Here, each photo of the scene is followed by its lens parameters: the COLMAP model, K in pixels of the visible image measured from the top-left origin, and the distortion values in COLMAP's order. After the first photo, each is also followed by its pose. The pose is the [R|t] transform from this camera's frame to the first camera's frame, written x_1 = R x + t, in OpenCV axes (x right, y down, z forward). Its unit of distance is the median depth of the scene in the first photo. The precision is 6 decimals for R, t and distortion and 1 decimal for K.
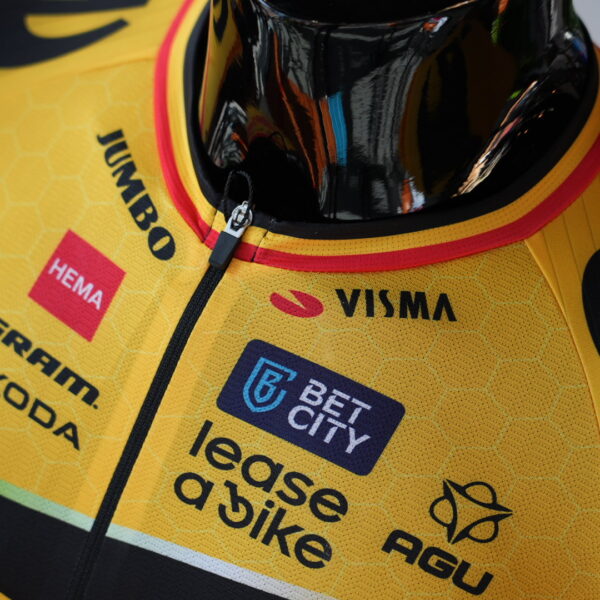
lens RADIAL K [[2689.8, 0, 299.9], [0, 2689.8, 299.4], [0, 0, 1]] dist [0.025187, 0.000000]
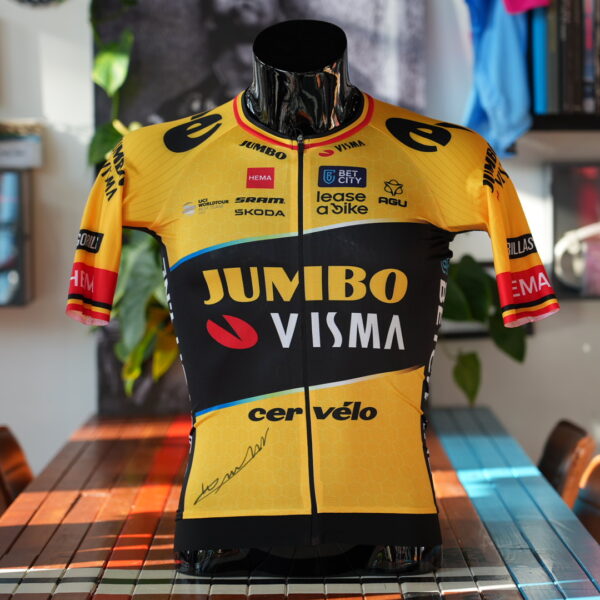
lens RADIAL K [[2580.1, 0, 300.8], [0, 2580.1, 300.6], [0, 0, 1]] dist [0.121214, 0.000000]
pose [[0.826117, -0.297098, 0.478814, -1.725810], [0.430500, 0.881032, -0.196091, 0.830020], [-0.363592, 0.368124, 0.855737, -1.840815]]
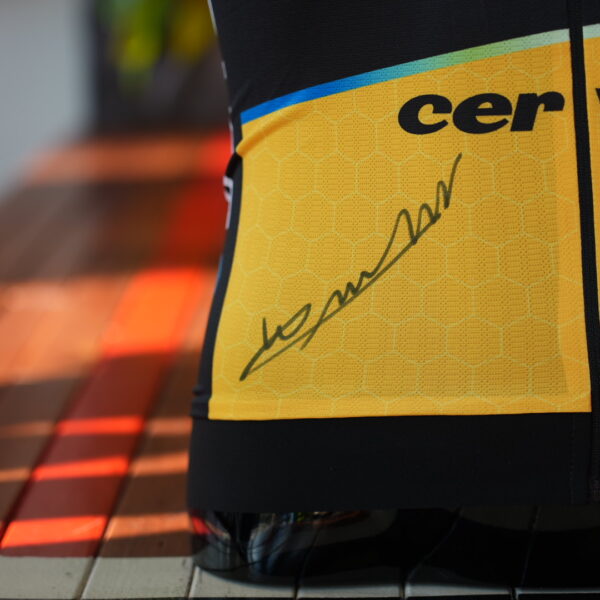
lens RADIAL K [[2689.8, 0, 300.1], [0, 2689.8, 300.0], [0, 0, 1]] dist [0.025187, 0.000000]
pose [[0.833417, -0.355747, 0.422918, -0.760494], [0.437732, 0.892074, -0.112223, 0.450766], [-0.337352, 0.278654, 0.899192, 0.130907]]
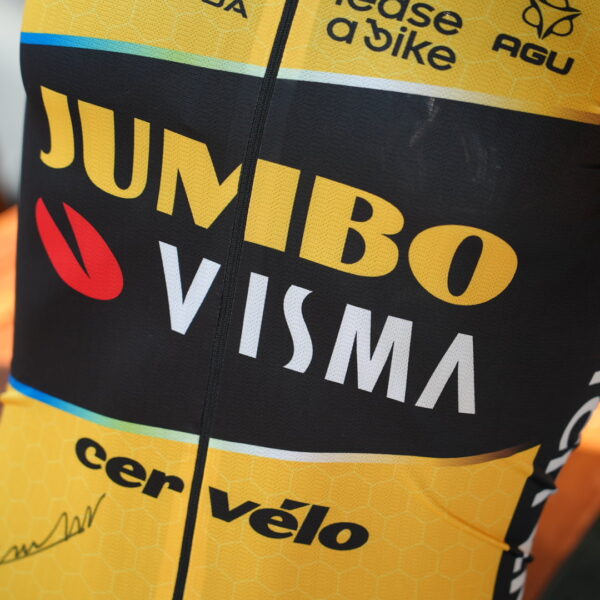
lens RADIAL K [[2689.8, 0, 299.3], [0, 2689.8, 298.6], [0, 0, 1]] dist [0.025187, 0.000000]
pose [[0.983313, -0.130449, 0.126801, -0.250021], [0.132532, 0.991146, -0.008096, 0.213201], [-0.124622, 0.024766, 0.991895, -0.321222]]
